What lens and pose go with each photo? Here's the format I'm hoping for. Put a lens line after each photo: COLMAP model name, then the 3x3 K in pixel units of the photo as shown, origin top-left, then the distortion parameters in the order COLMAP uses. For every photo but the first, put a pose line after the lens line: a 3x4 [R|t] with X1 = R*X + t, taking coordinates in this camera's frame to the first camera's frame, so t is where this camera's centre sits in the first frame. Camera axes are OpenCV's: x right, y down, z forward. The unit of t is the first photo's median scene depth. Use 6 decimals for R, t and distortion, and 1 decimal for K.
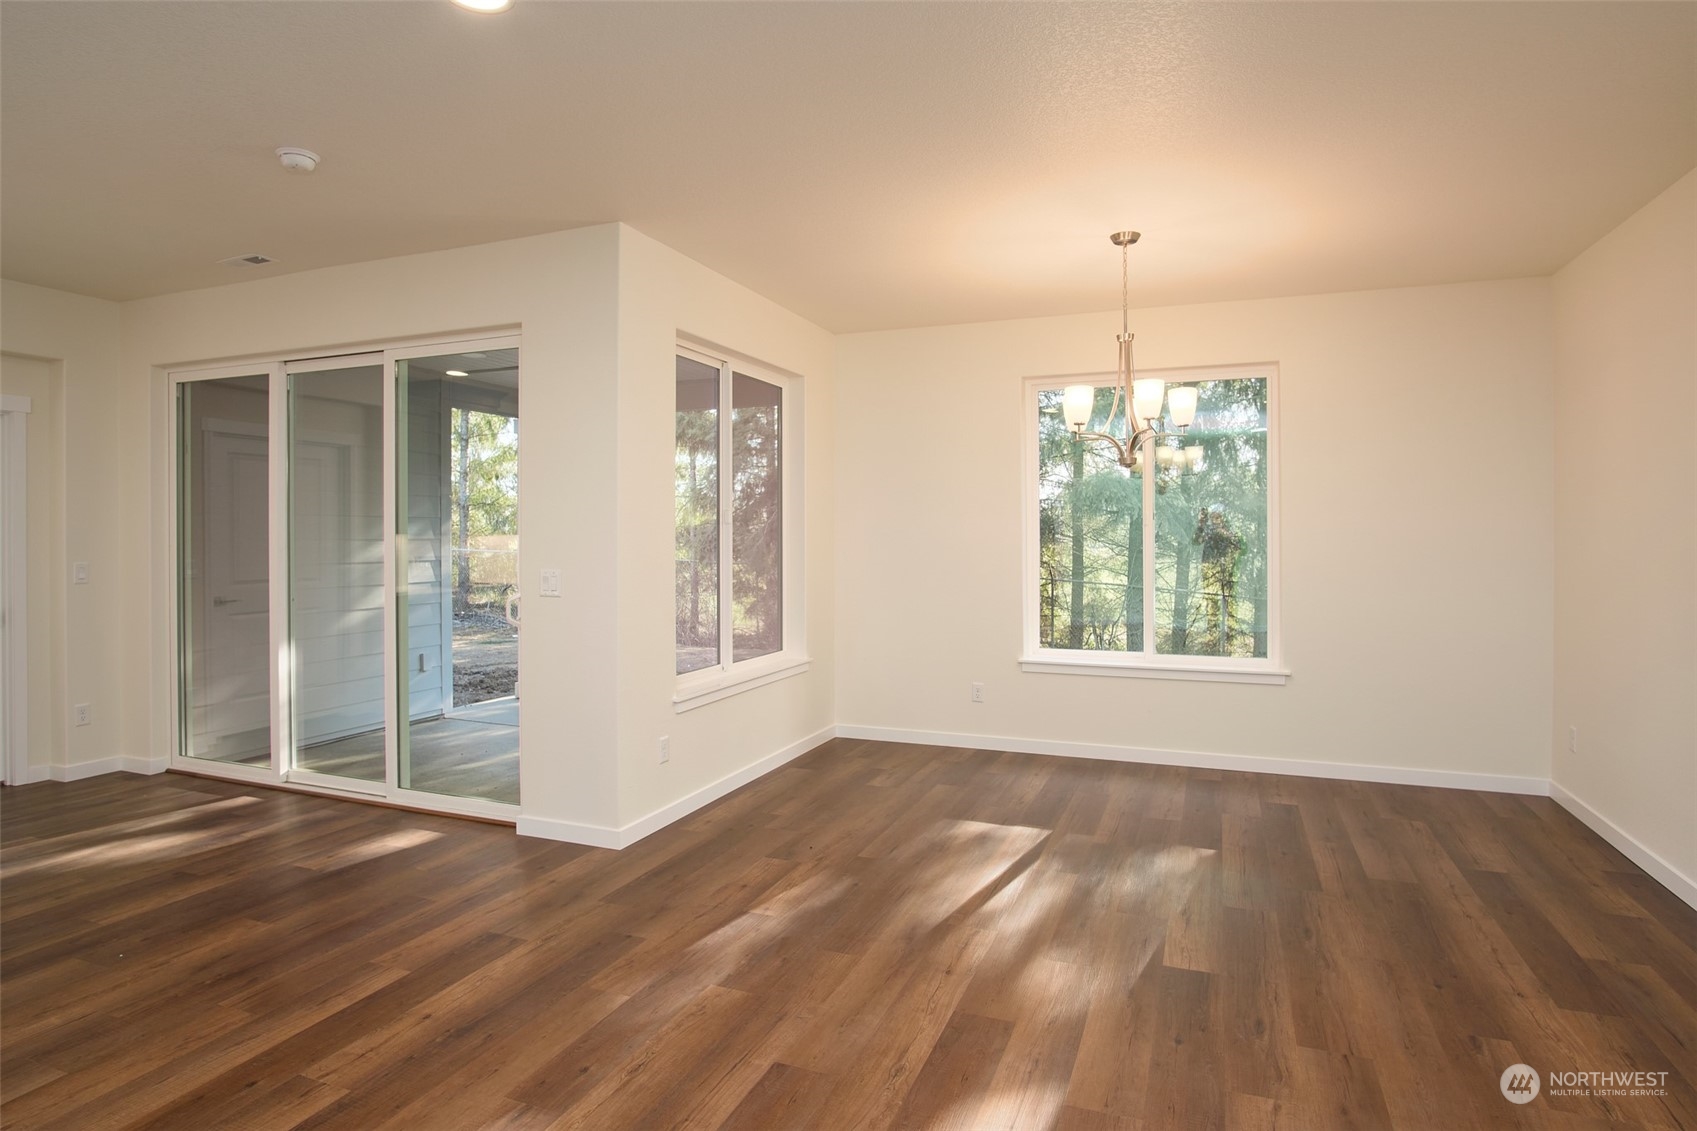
lens RADIAL K [[932.5, 0, 847.9], [0, 932.5, 530.7], [0, 0, 1]] dist [0.001185, 0.003824]
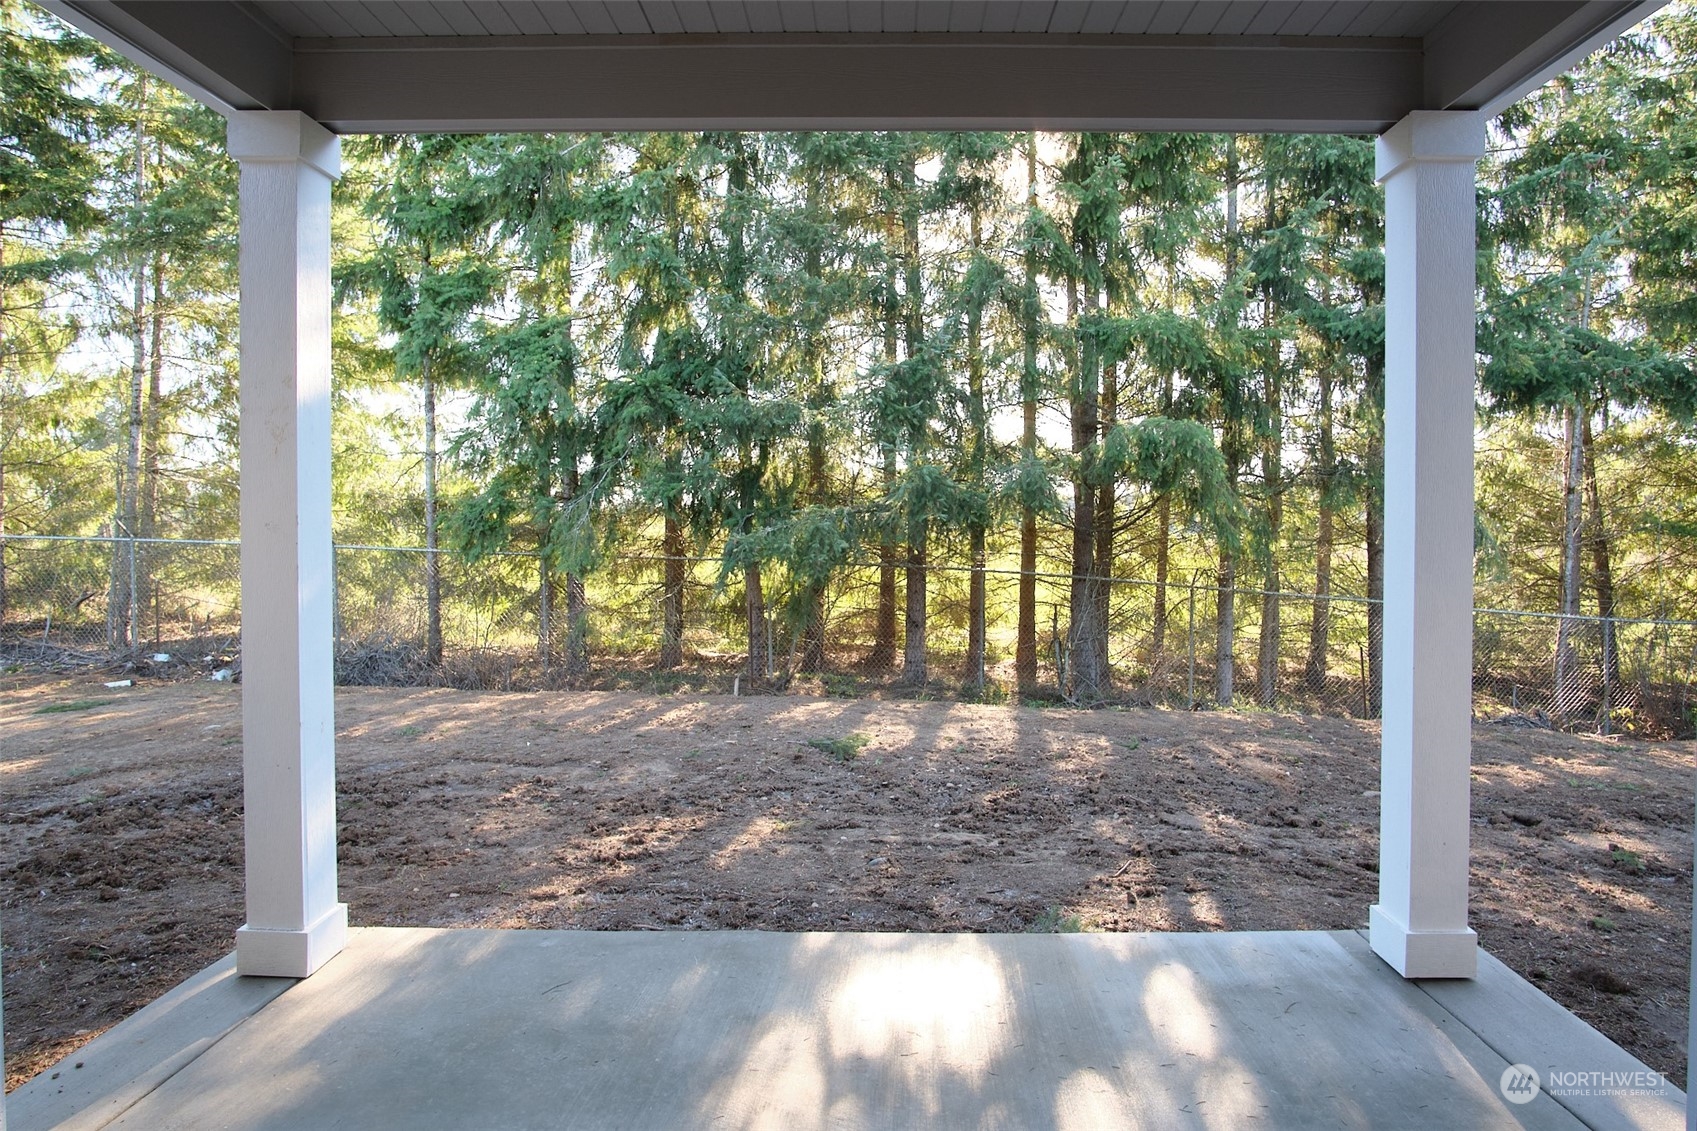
lens RADIAL K [[928.1, 0, 839.9], [0, 928.1, 528.1], [0, 0, 1]] dist [-0.004797, -0.001005]
pose [[0.936511, -0.000157, 0.350639, -0.099252], [-0.003205, 0.999954, 0.009006, 0.007293], [-0.350625, -0.009558, 0.936467, 0.226563]]
